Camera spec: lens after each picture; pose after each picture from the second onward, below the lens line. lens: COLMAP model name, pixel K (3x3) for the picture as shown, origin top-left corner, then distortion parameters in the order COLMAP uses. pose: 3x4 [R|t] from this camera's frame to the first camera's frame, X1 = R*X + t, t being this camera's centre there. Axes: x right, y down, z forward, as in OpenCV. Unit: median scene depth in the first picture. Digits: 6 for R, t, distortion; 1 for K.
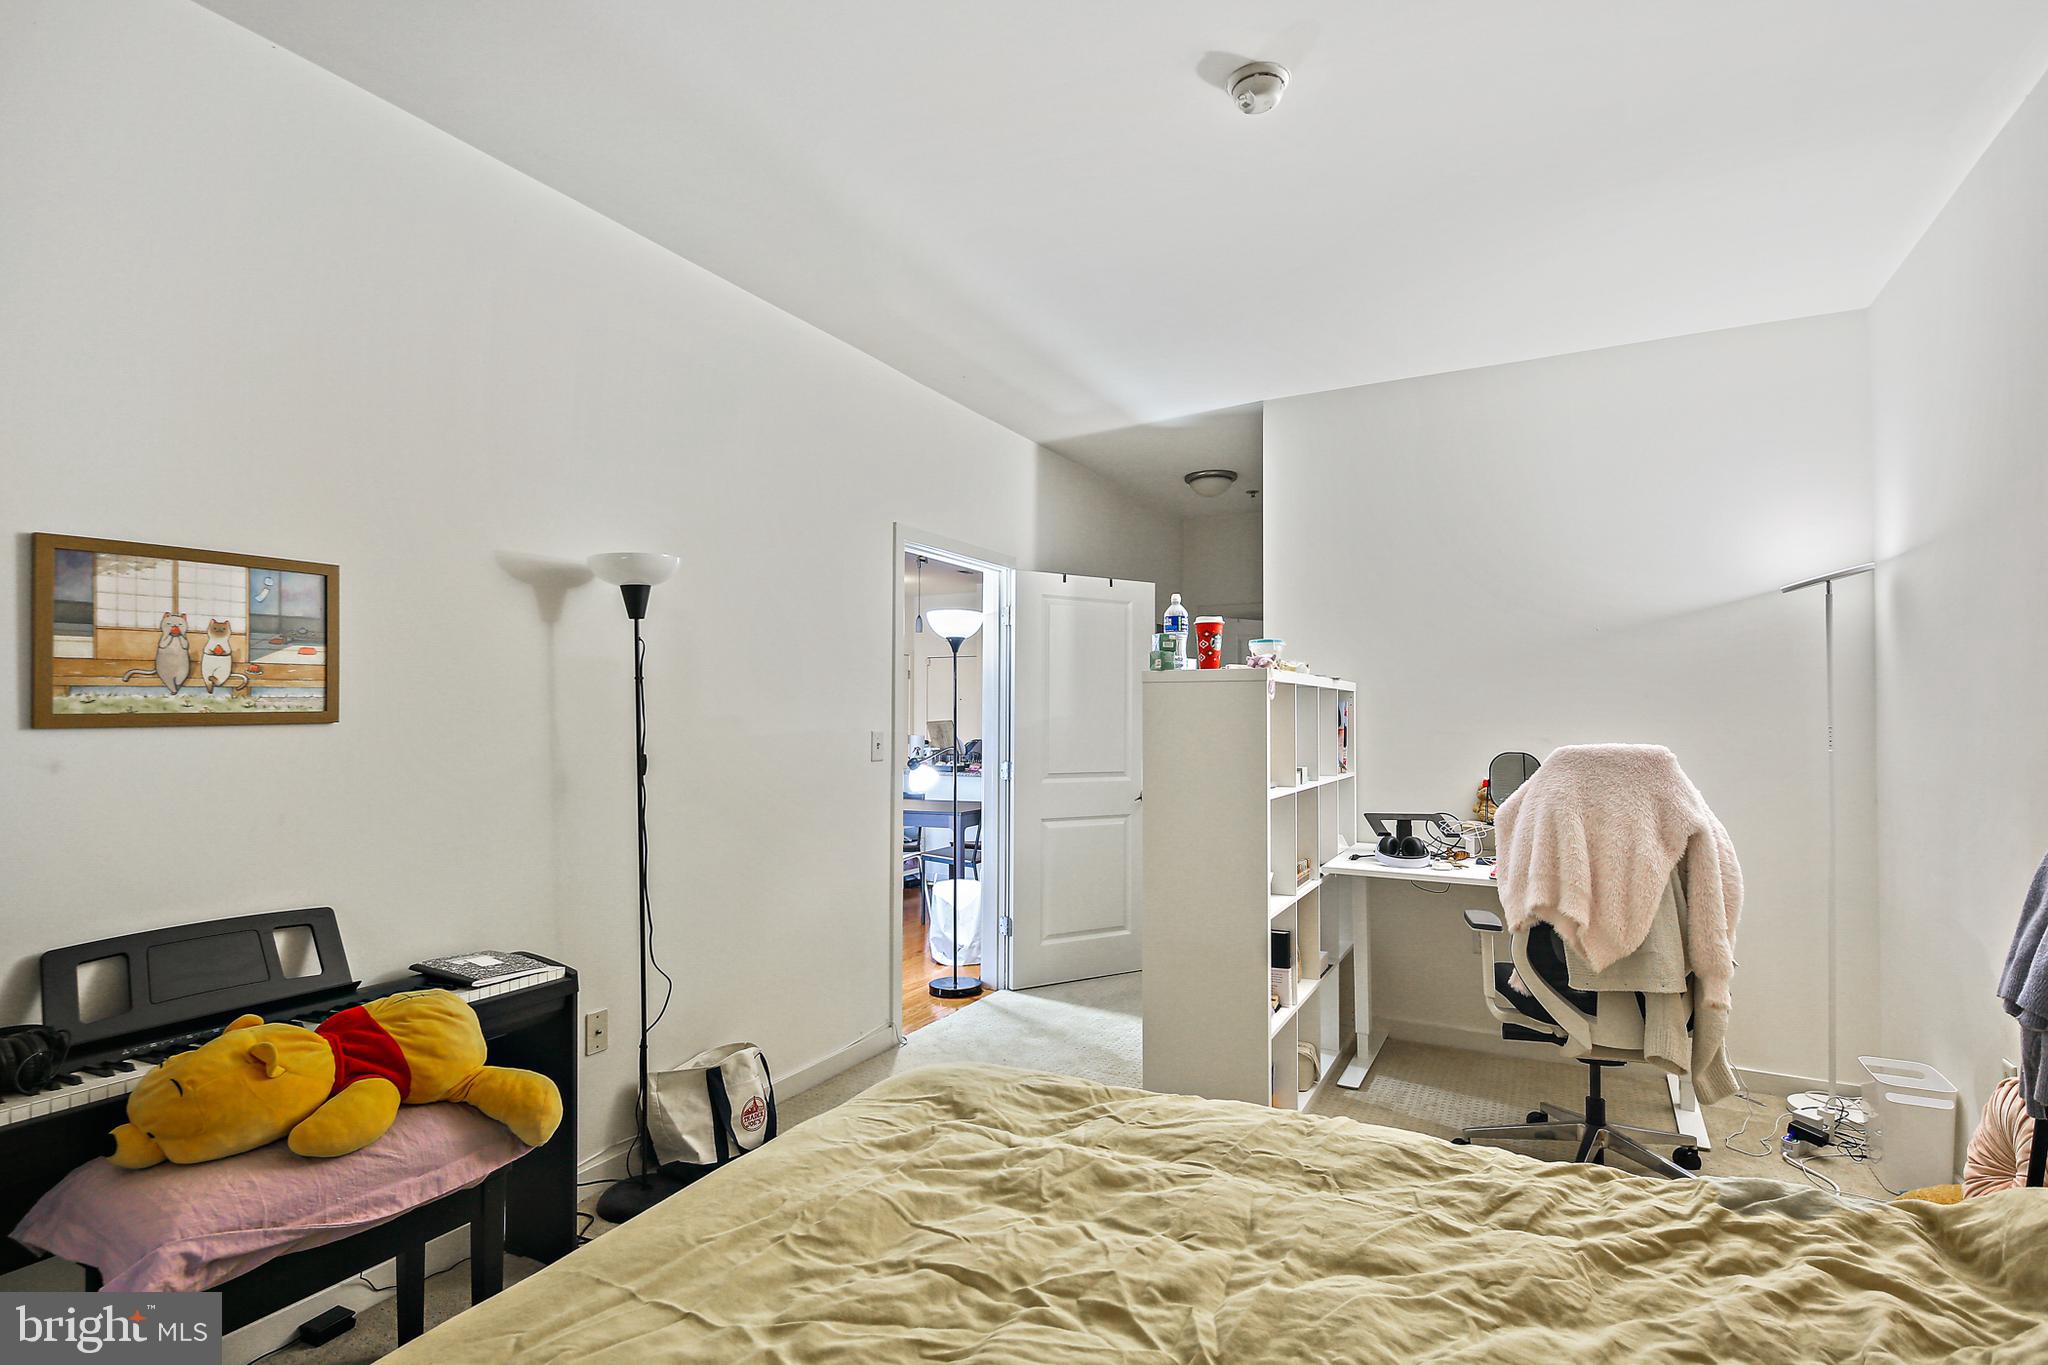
lens RADIAL K [[1008.6, 0, 1018.1], [0, 1008.6, 689.6], [0, 0, 1]] dist [0.001384, -0.000770]
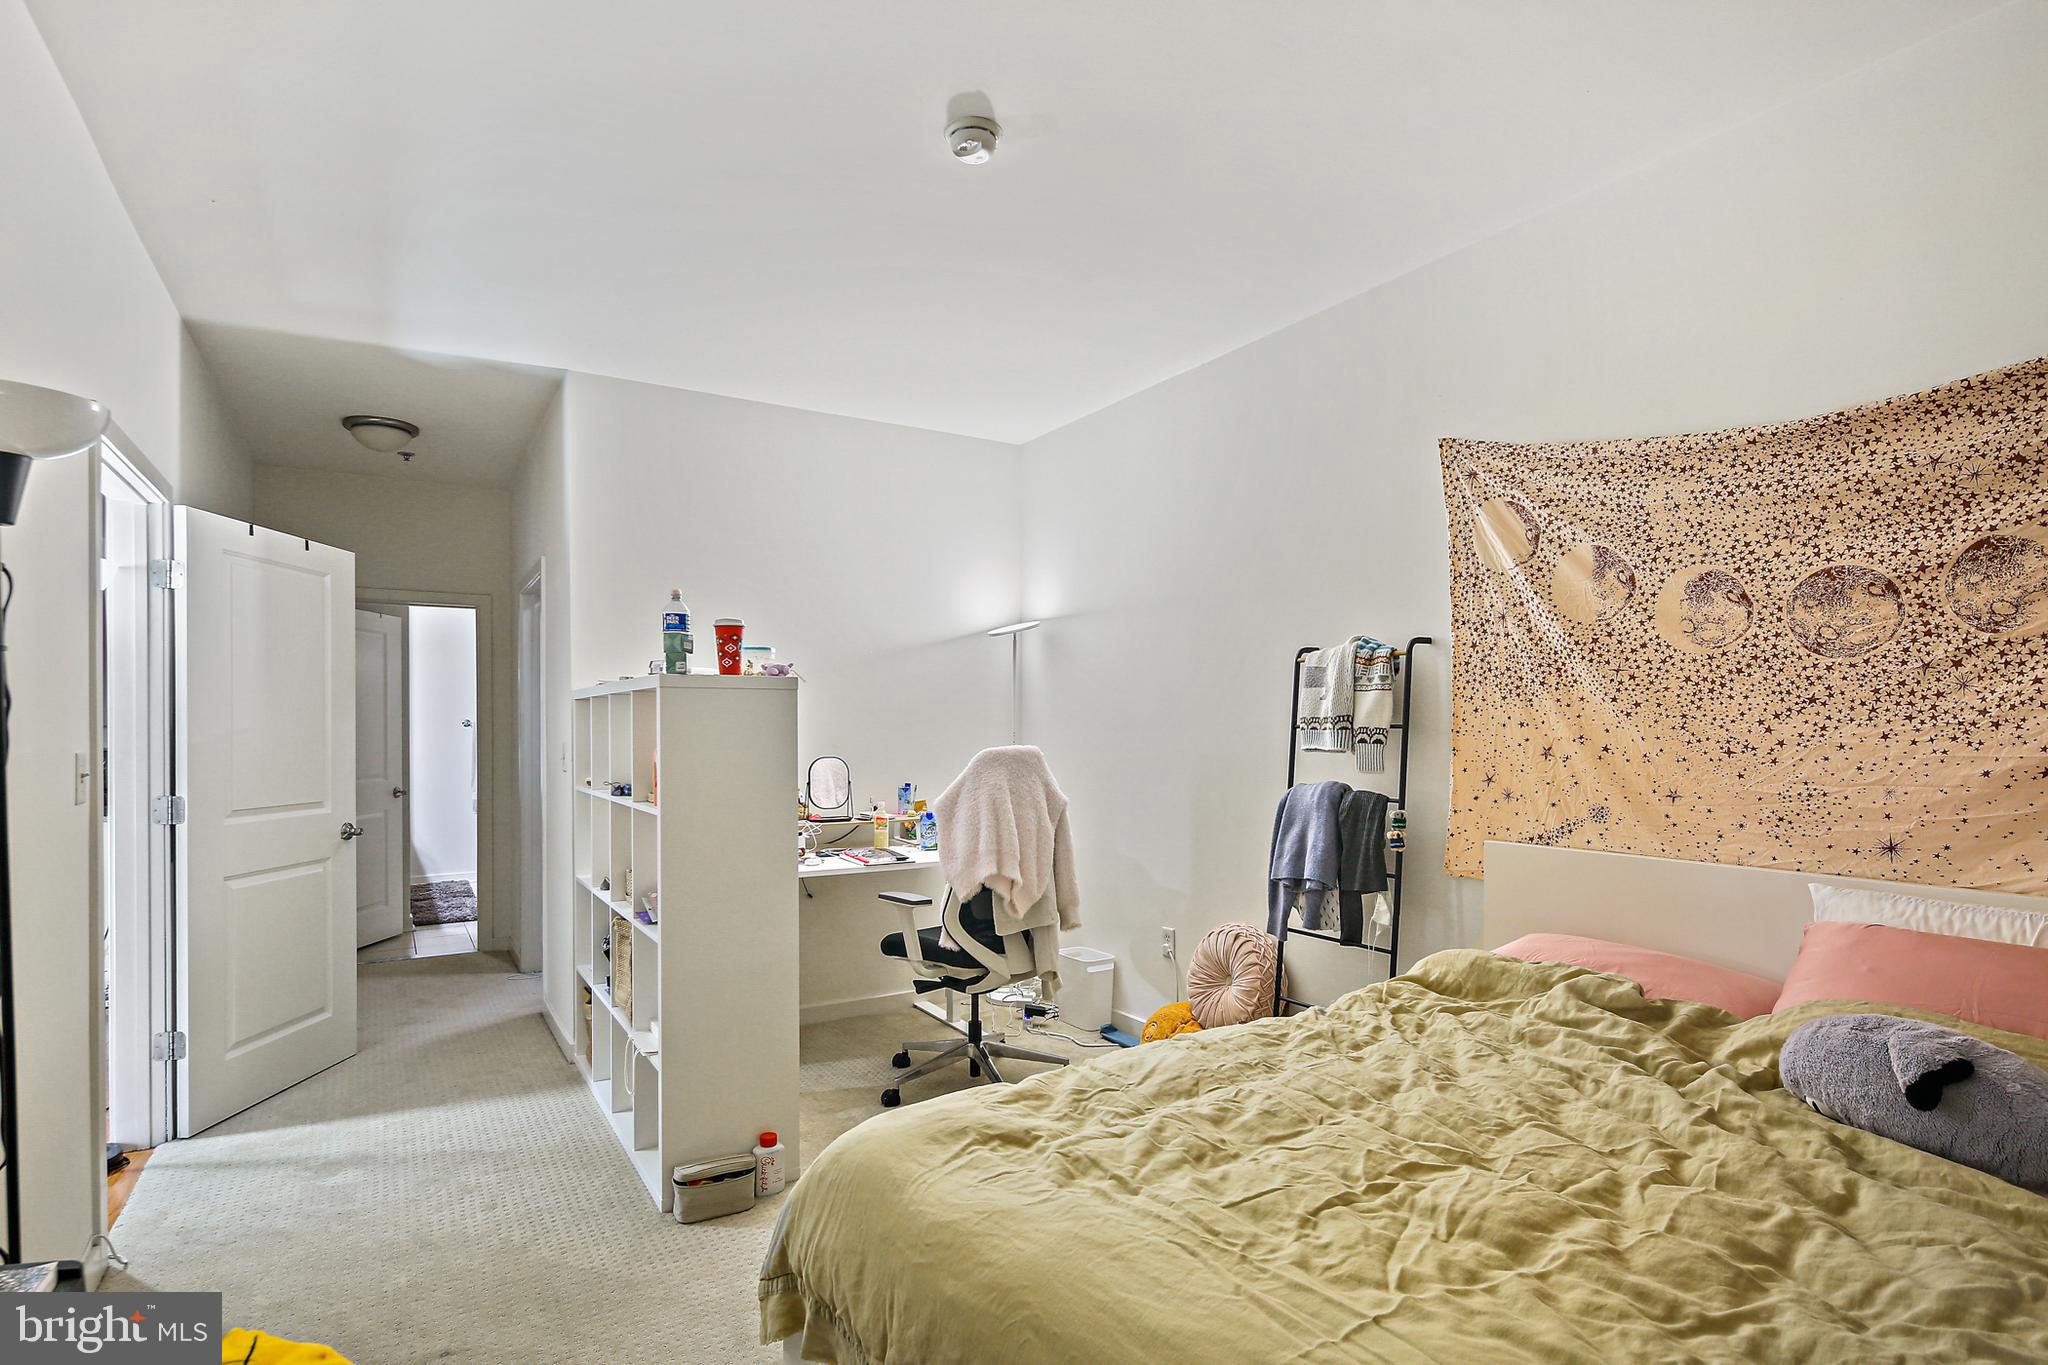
lens RADIAL K [[1019.2, 0, 1026.3], [0, 1019.2, 726.4], [0, 0, 1]] dist [0.003626, -0.000161]
pose [[0.491018, -0.003621, 0.871142, -0.471217], [-0.019129, 0.999705, 0.014937, 0.007348], [-0.870939, -0.023999, 0.490805, 0.279934]]
